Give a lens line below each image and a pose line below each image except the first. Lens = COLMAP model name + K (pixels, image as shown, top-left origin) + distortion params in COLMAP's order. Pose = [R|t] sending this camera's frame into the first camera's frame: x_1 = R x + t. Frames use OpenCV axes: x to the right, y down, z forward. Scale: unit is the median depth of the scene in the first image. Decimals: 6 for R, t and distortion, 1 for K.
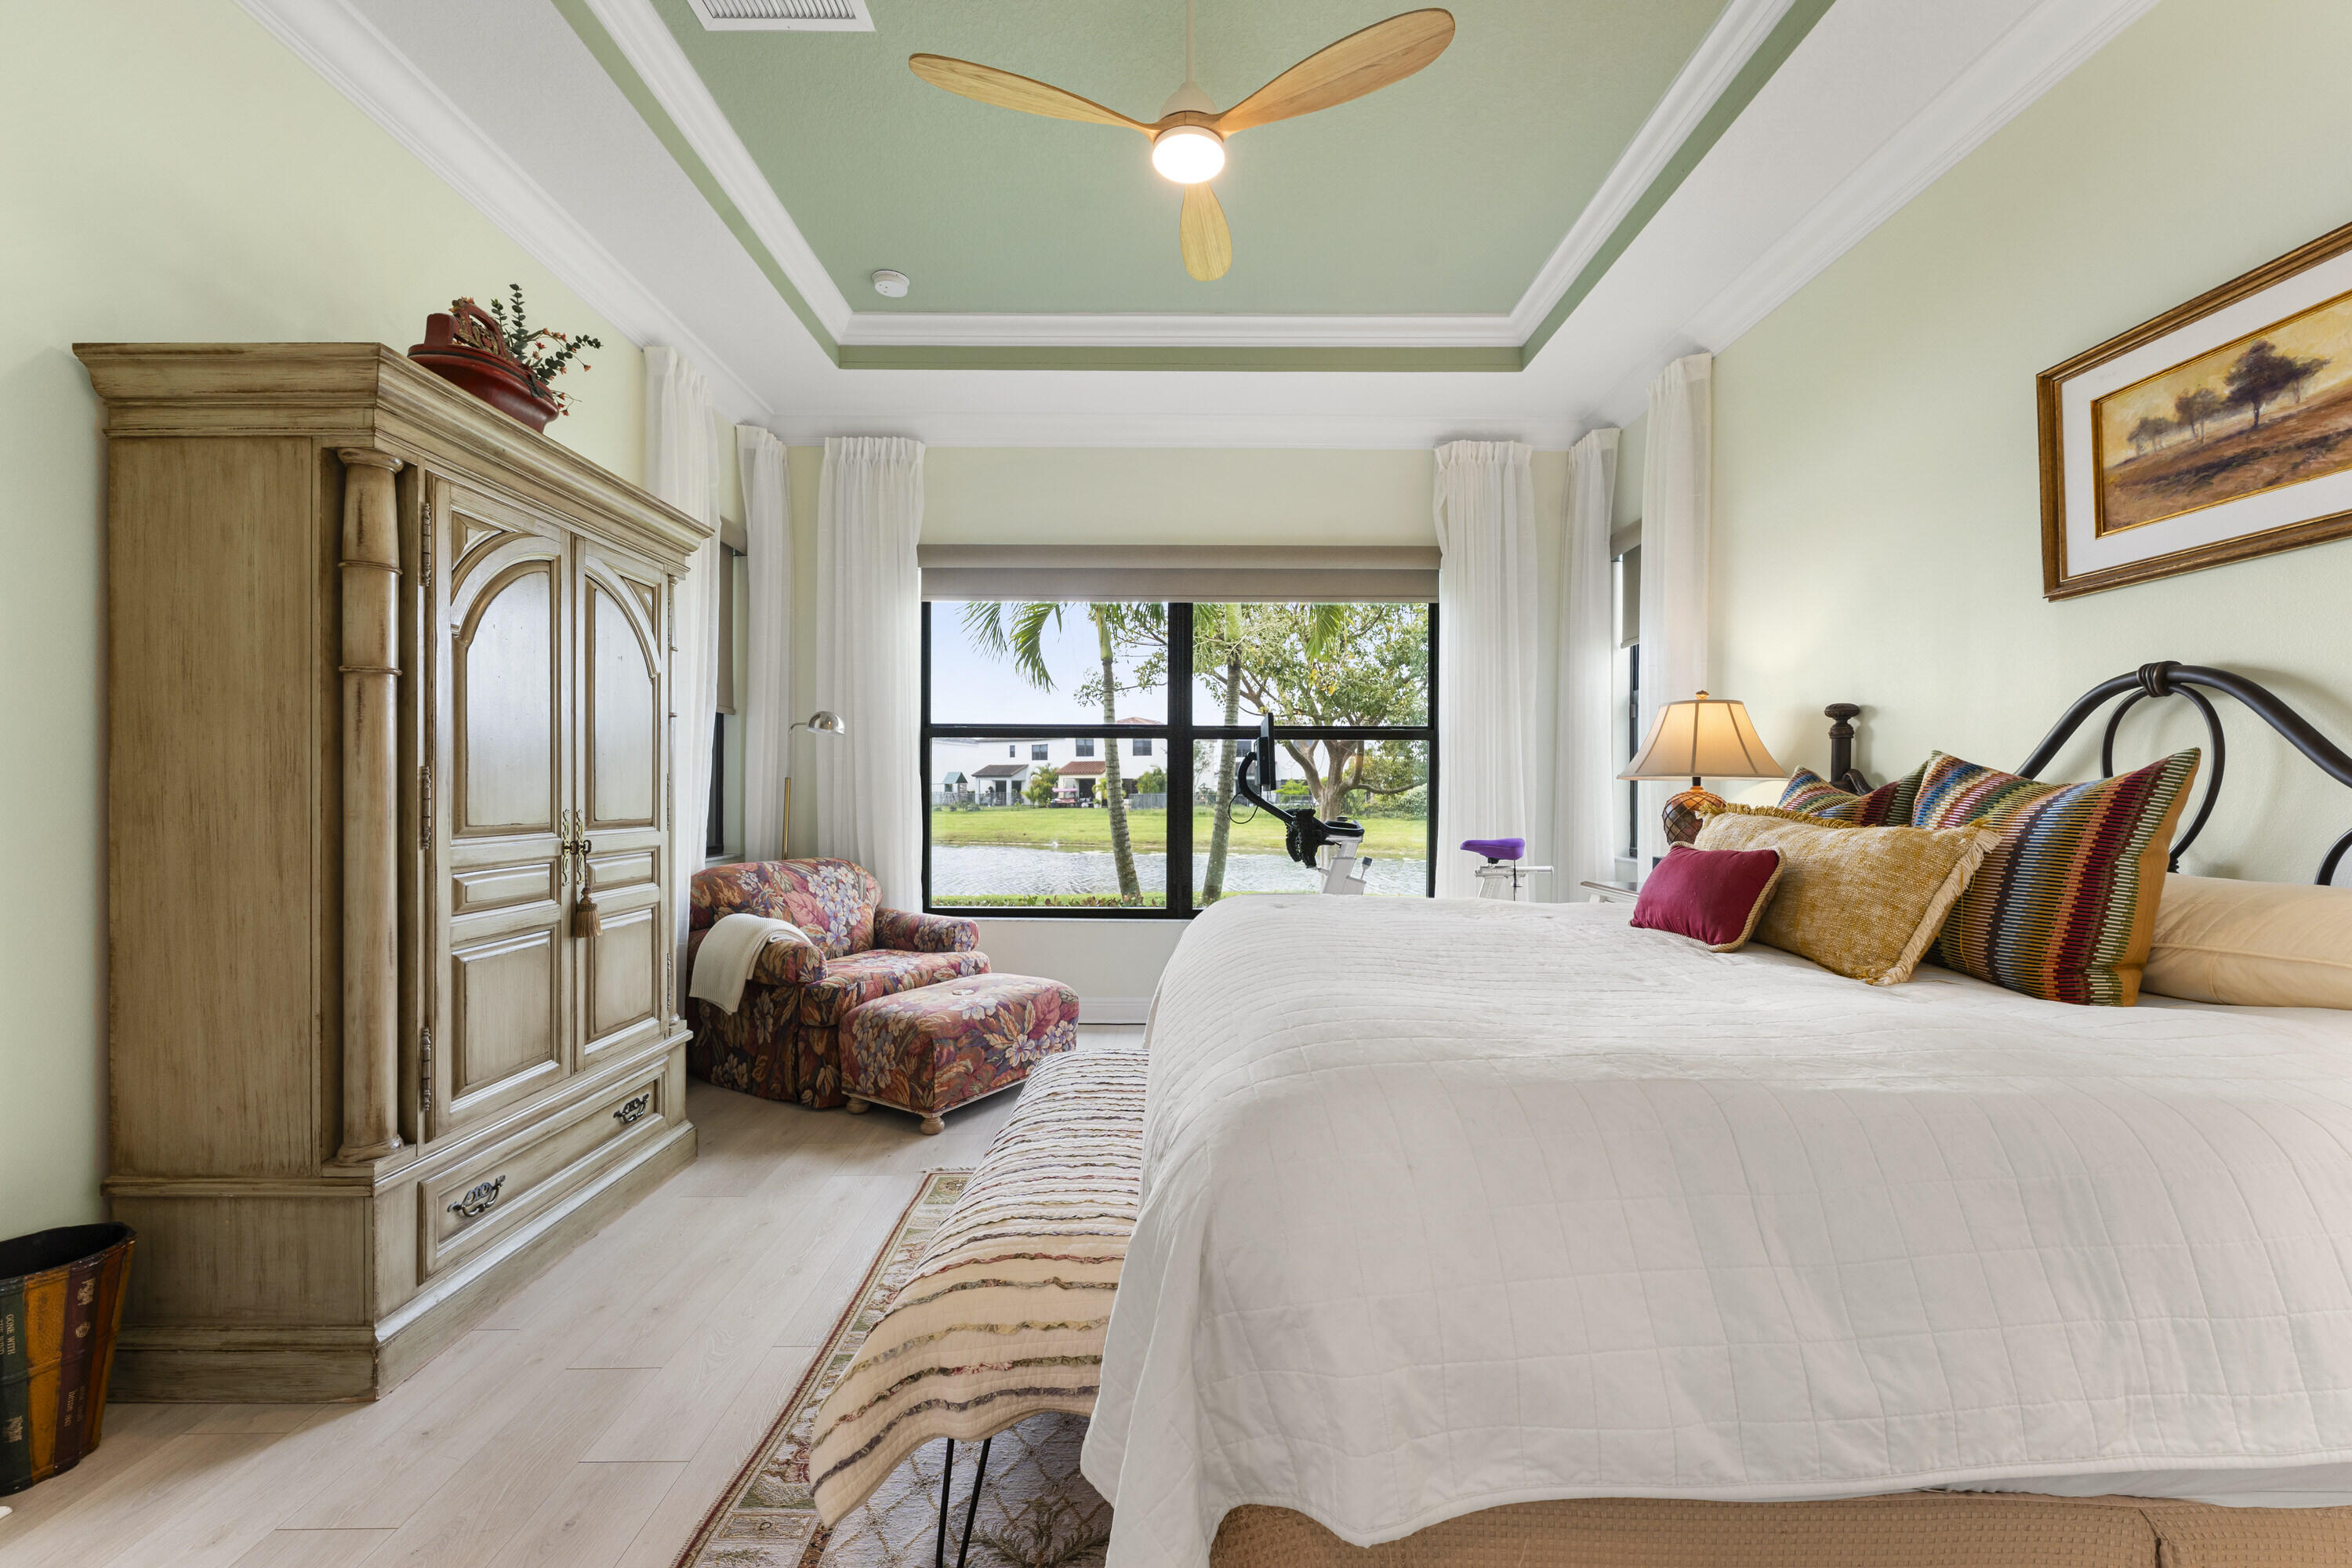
lens RADIAL K [[919.3, 0, 1186.5], [0, 919.3, 786.8], [0, 0, 1]] dist [-0.000492, -0.000022]
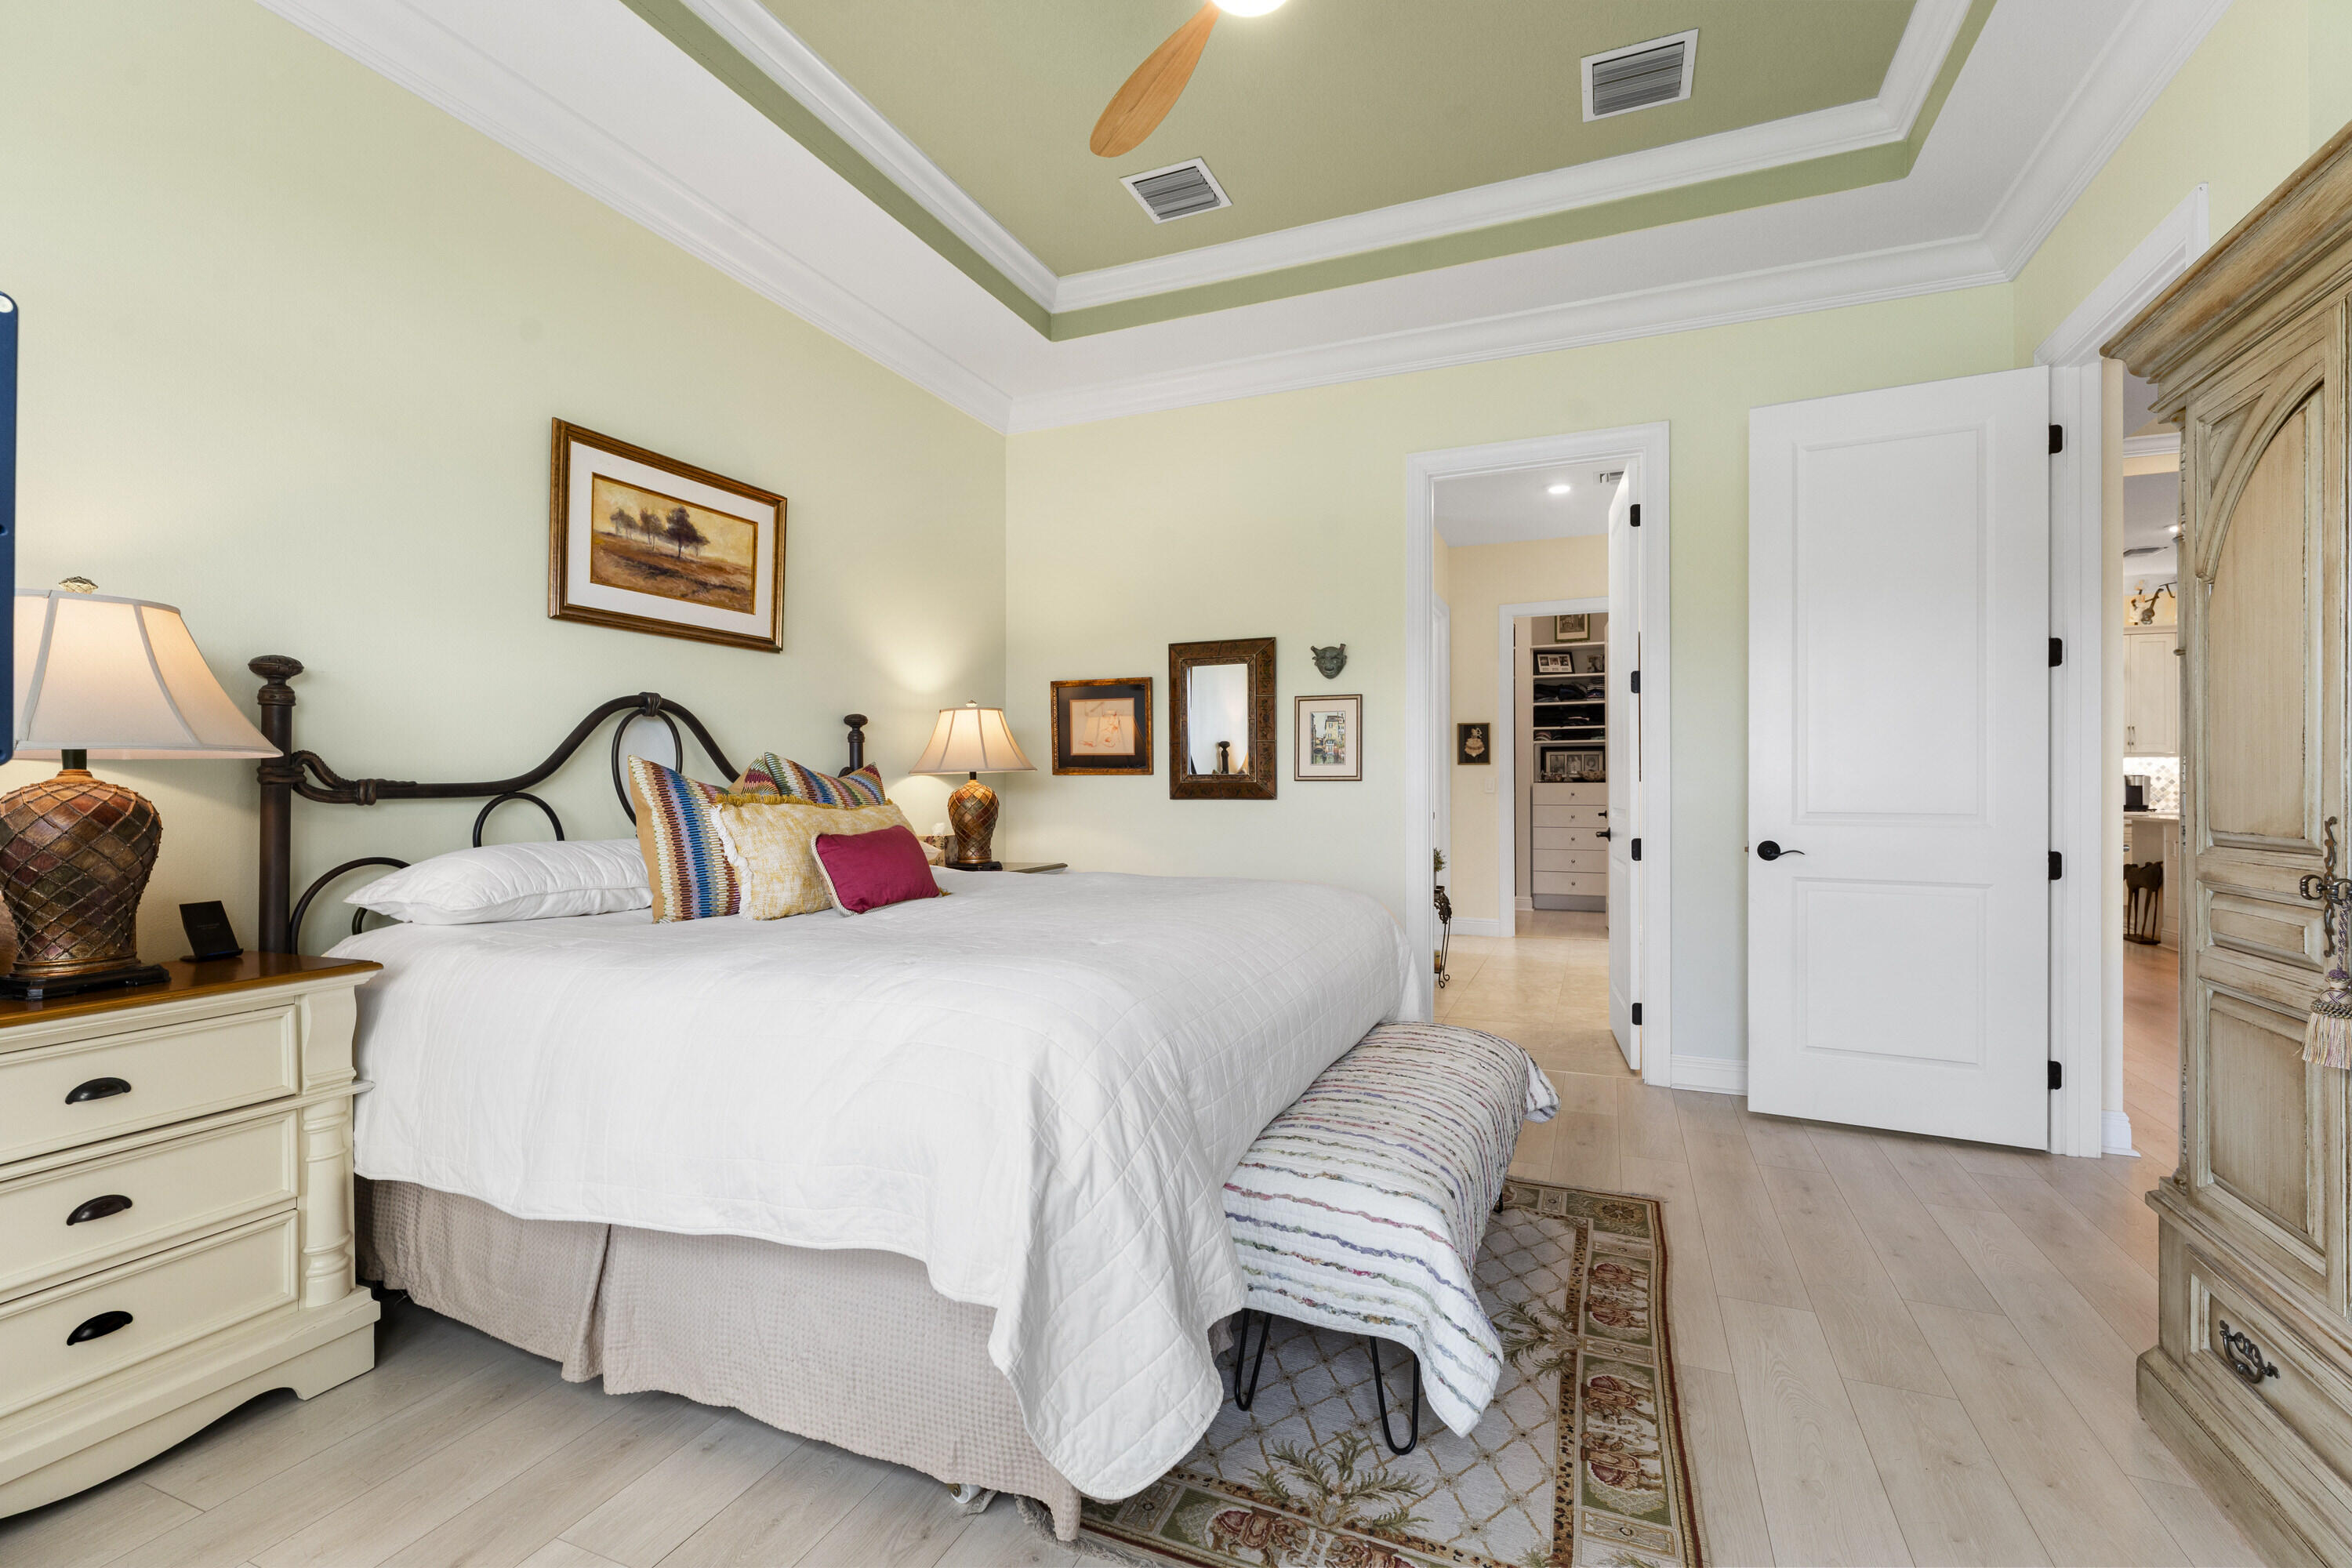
lens RADIAL K [[1007.5, 0, 1186.9], [0, 1007.5, 791.8], [0, 0, 1]] dist [-0.000324, -0.000029]
pose [[-0.912742, 0.003254, 0.408523, -0.365092], [0.002334, 0.999993, -0.002752, 0.028147], [-0.408530, -0.001559, -0.912744, 2.150854]]
